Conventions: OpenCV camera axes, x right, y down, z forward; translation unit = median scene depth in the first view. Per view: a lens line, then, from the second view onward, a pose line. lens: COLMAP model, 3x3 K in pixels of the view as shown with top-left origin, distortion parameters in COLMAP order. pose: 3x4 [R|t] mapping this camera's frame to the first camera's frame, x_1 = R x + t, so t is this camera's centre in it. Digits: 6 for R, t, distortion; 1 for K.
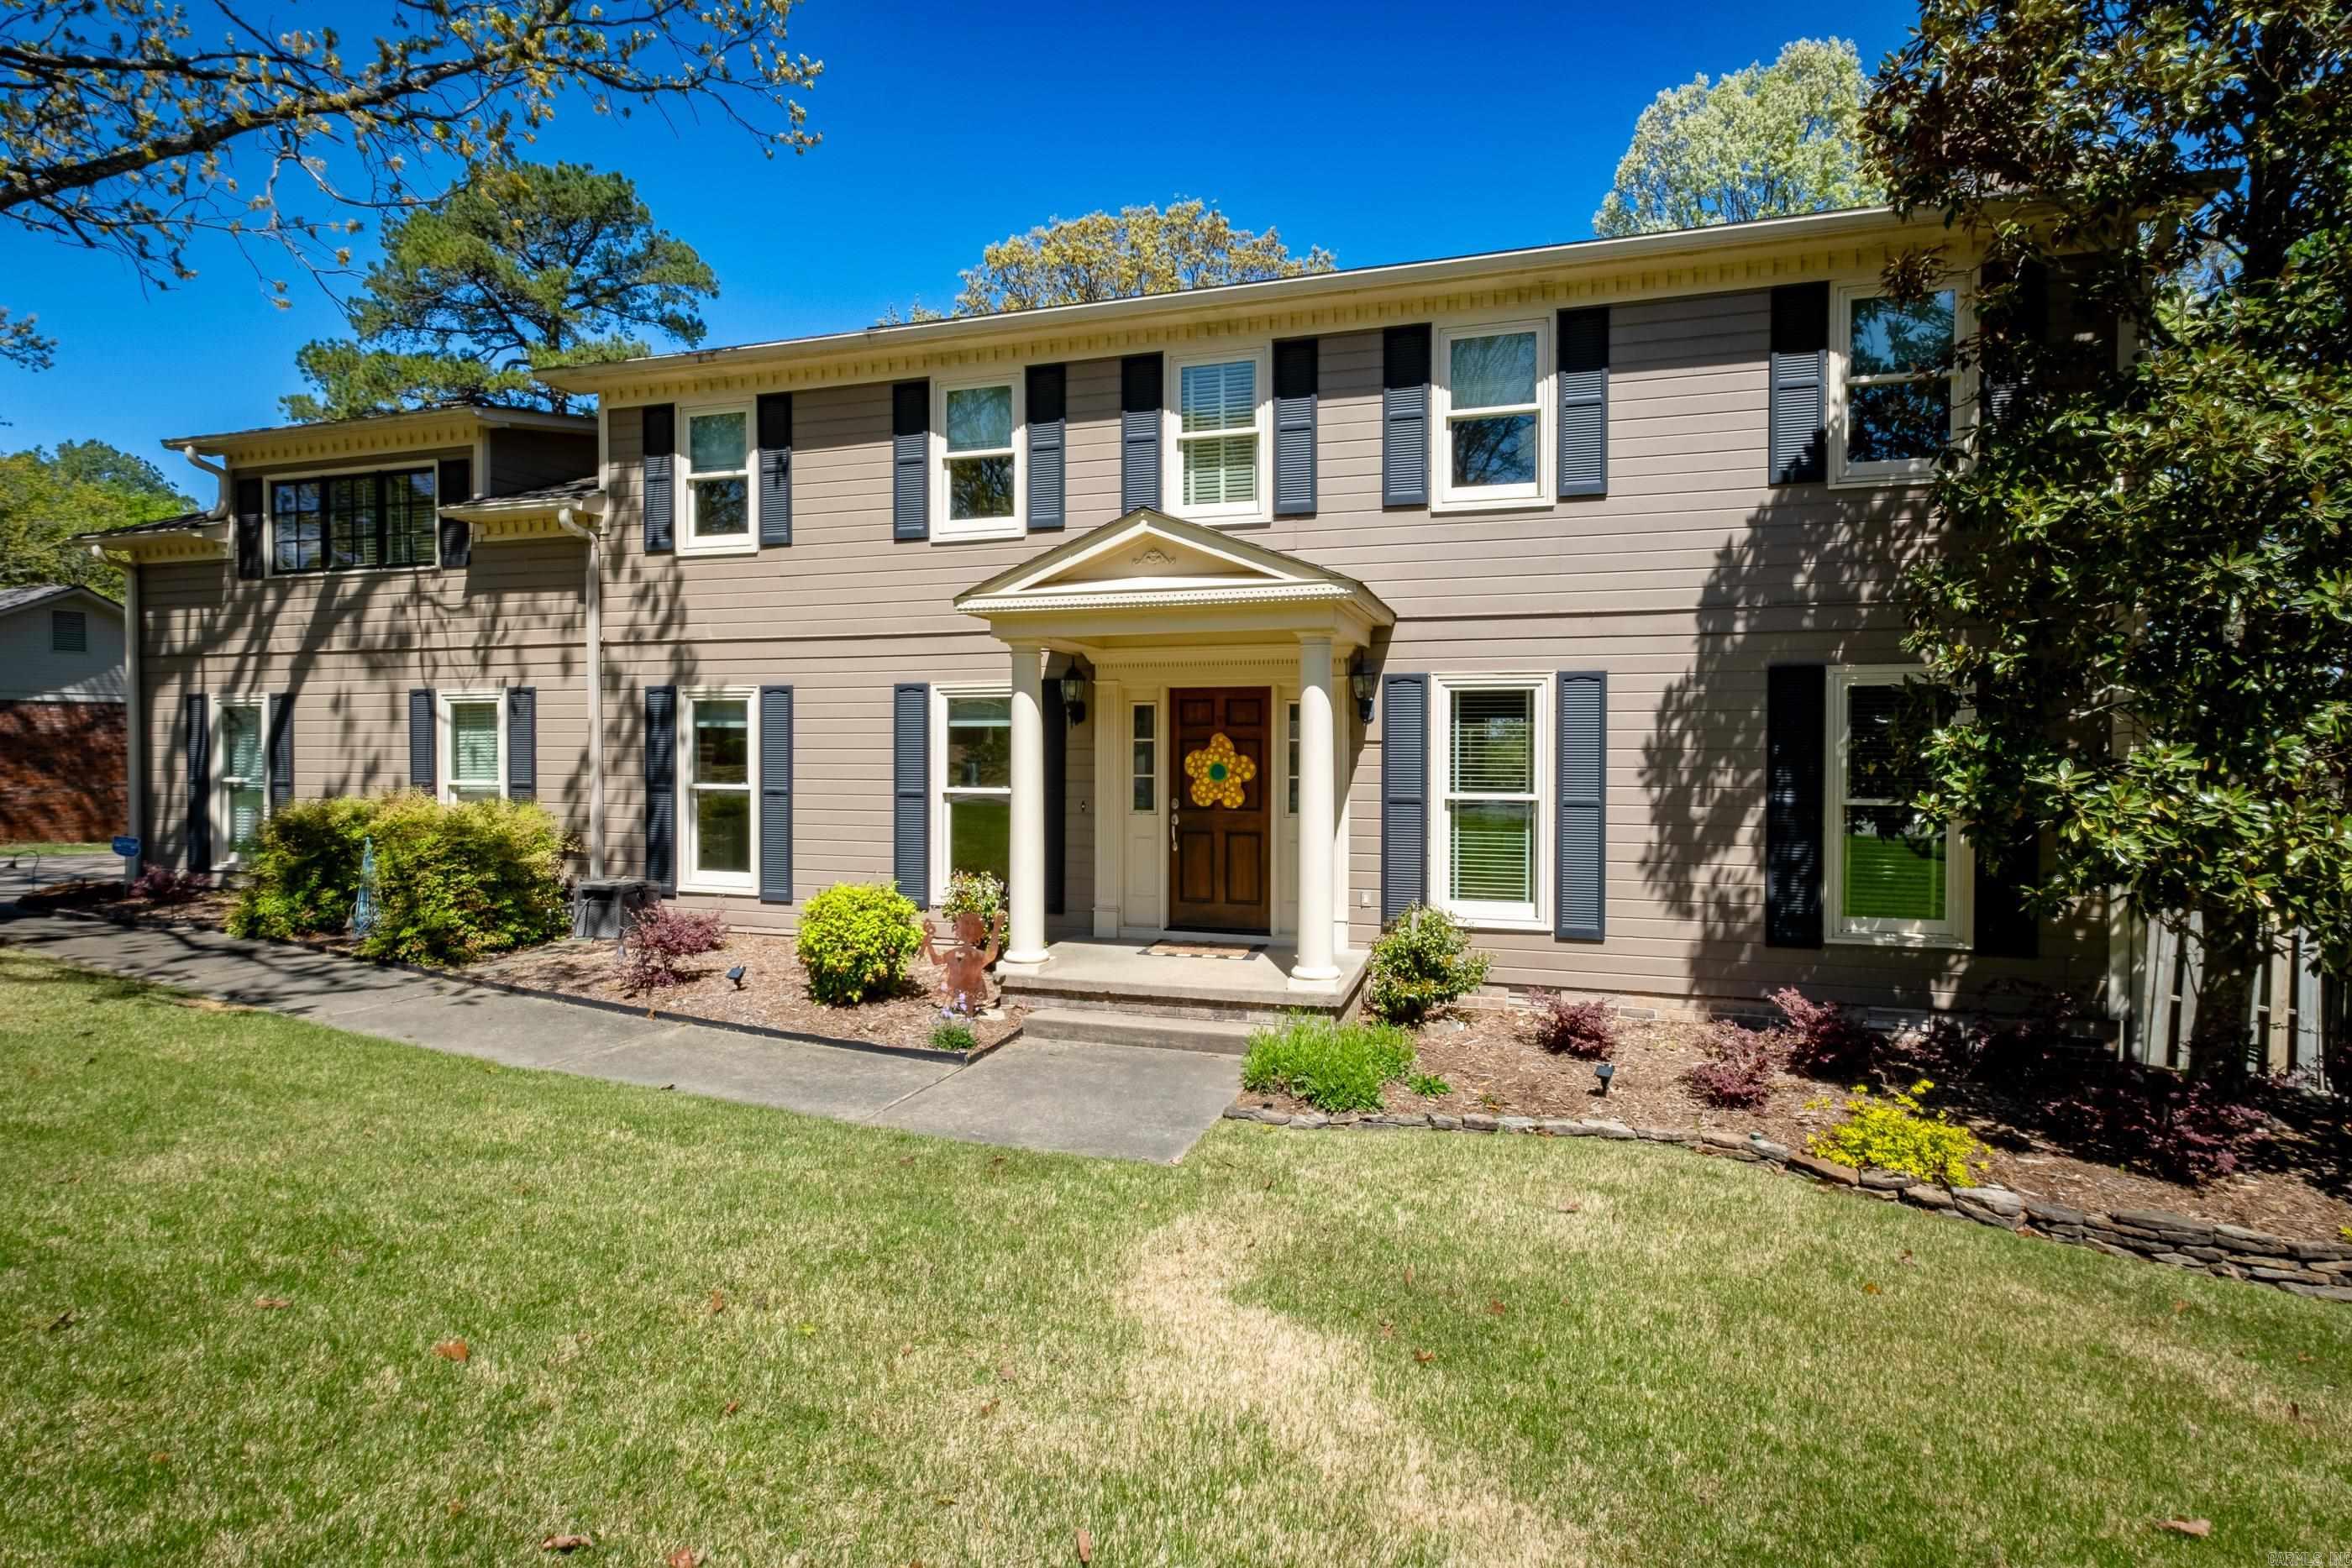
lens RADIAL K [[1064.3, 0, 1191.5], [0, 1064.3, 764.8], [0, 0, 1]] dist [0.000207, -0.000044]
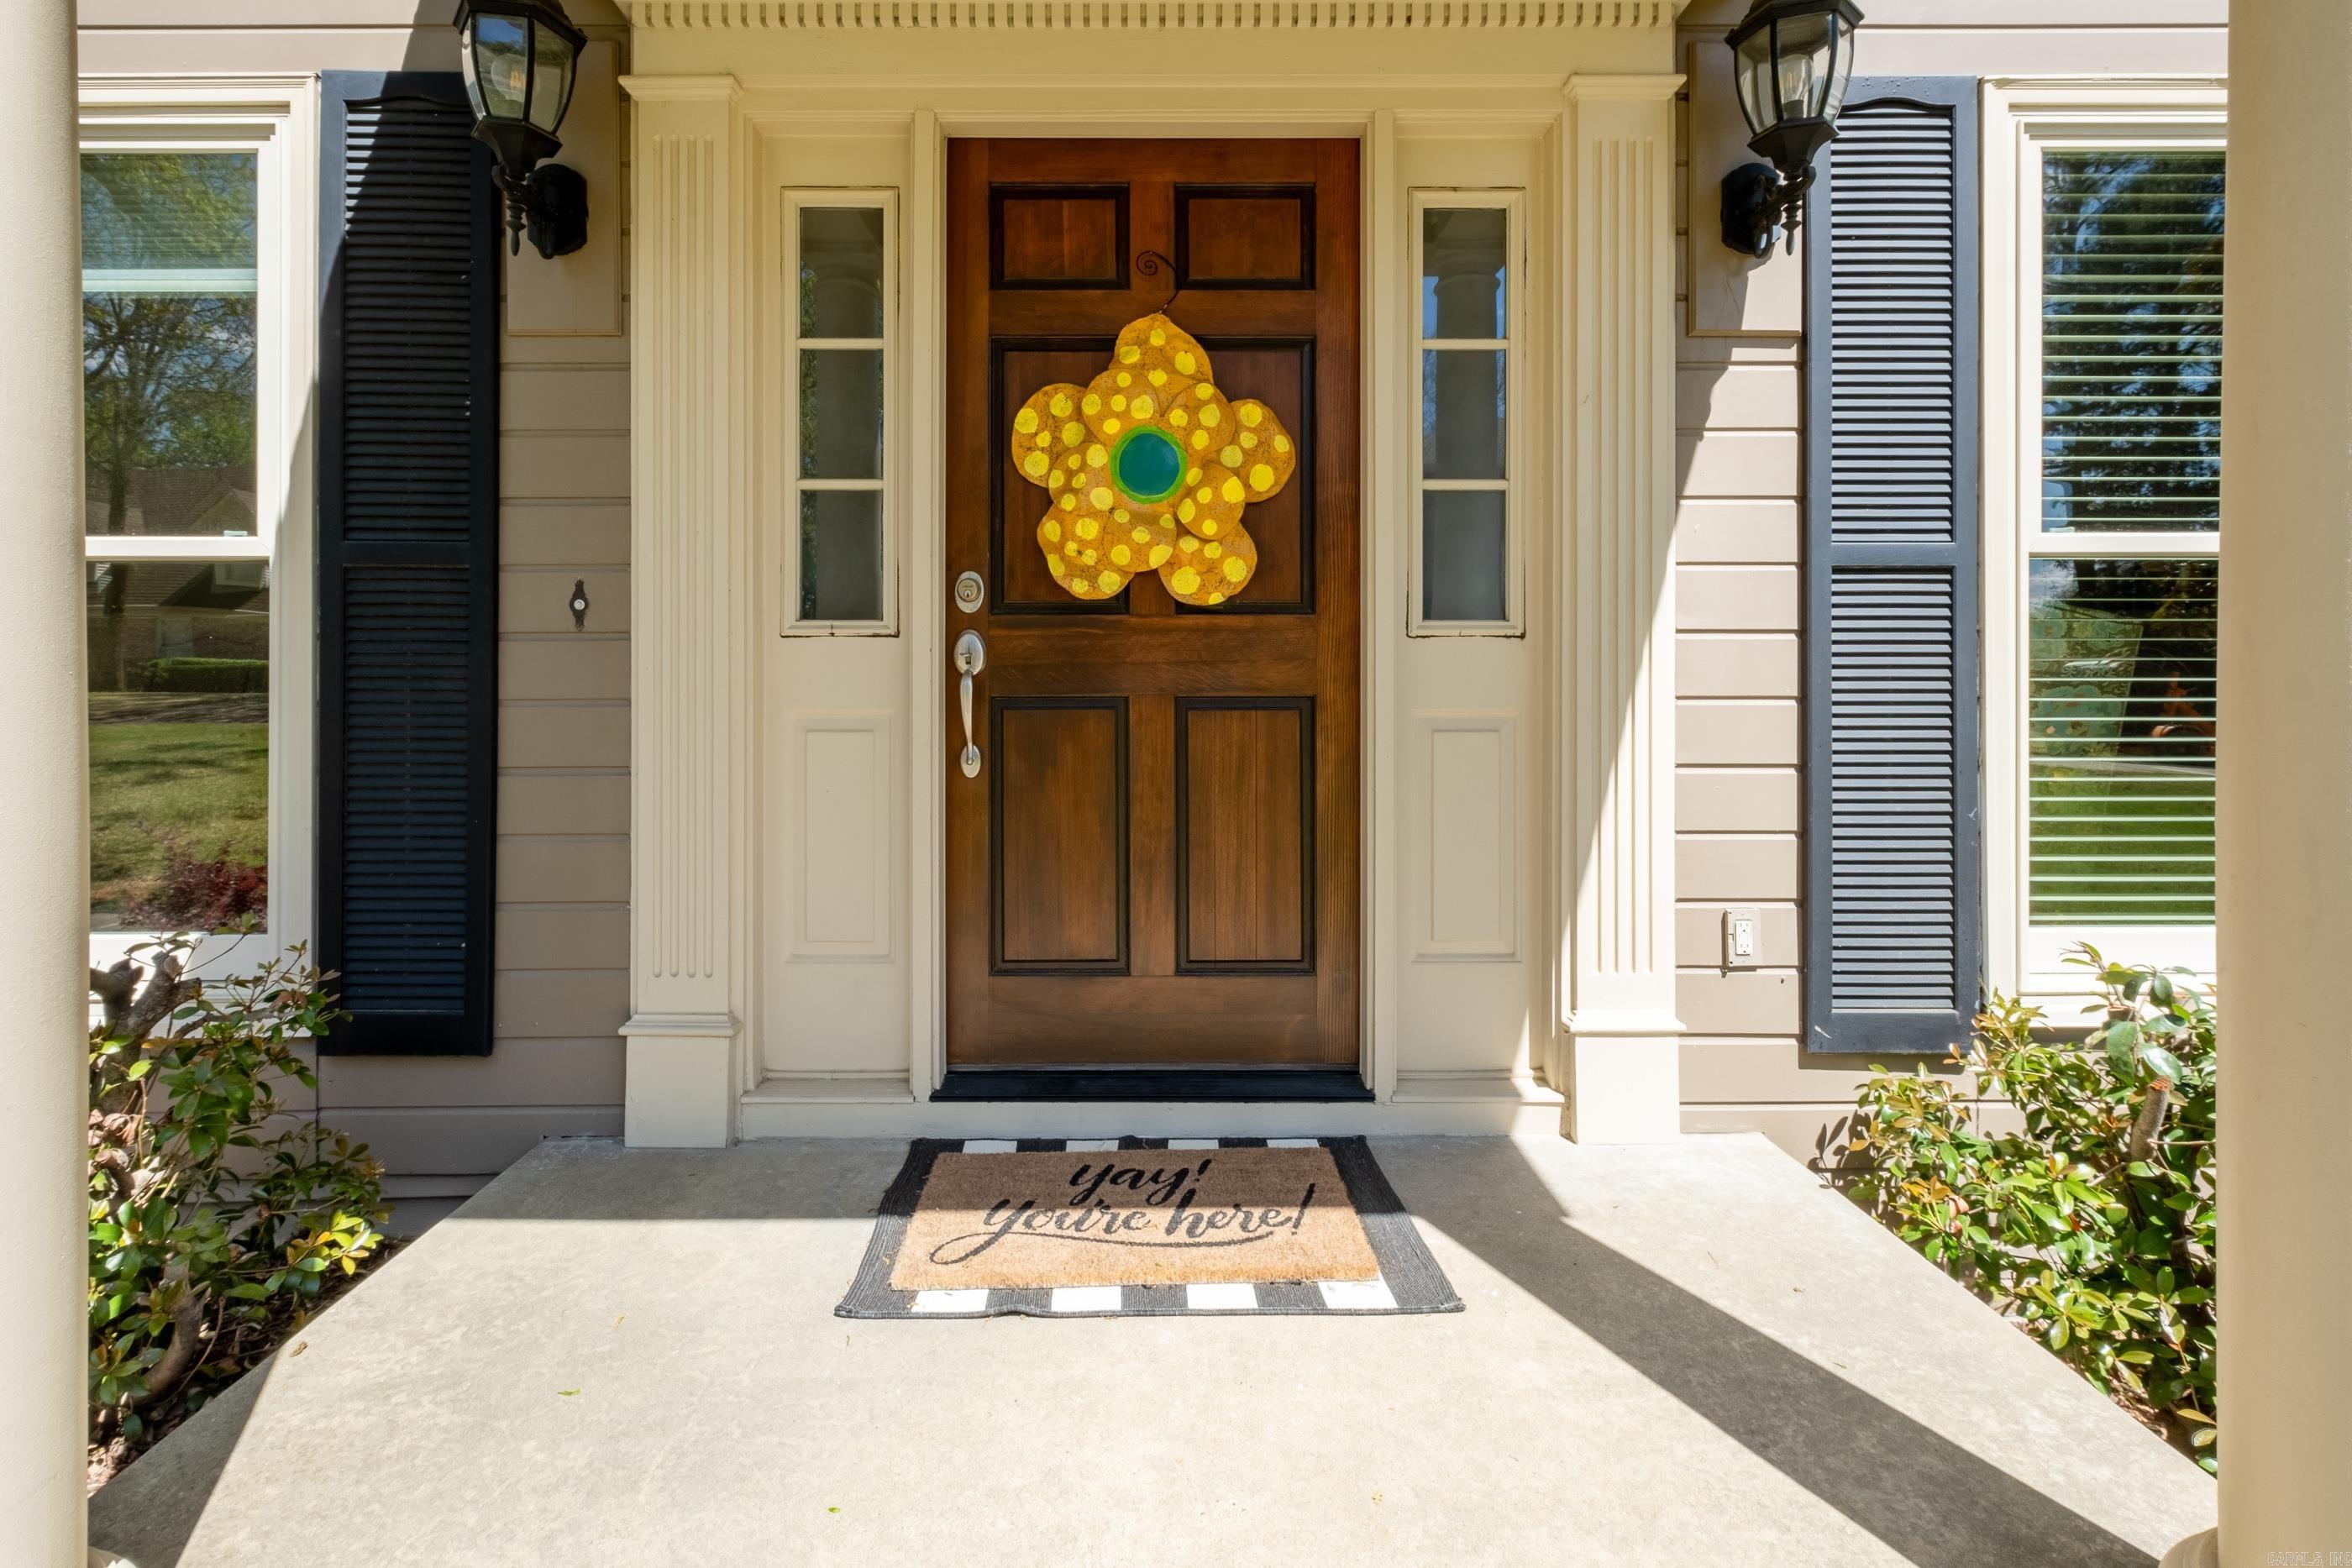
lens RADIAL K [[1064.3, 0, 1164.5], [0, 1064.3, 776.2], [0, 0, 1]] dist [0.000207, -0.000044]
pose [[0.958649, -0.001547, 0.284587, -0.044338], [0.002489, 0.999993, -0.002947, 0.082670], [-0.284581, 0.003534, 0.958646, 0.754267]]
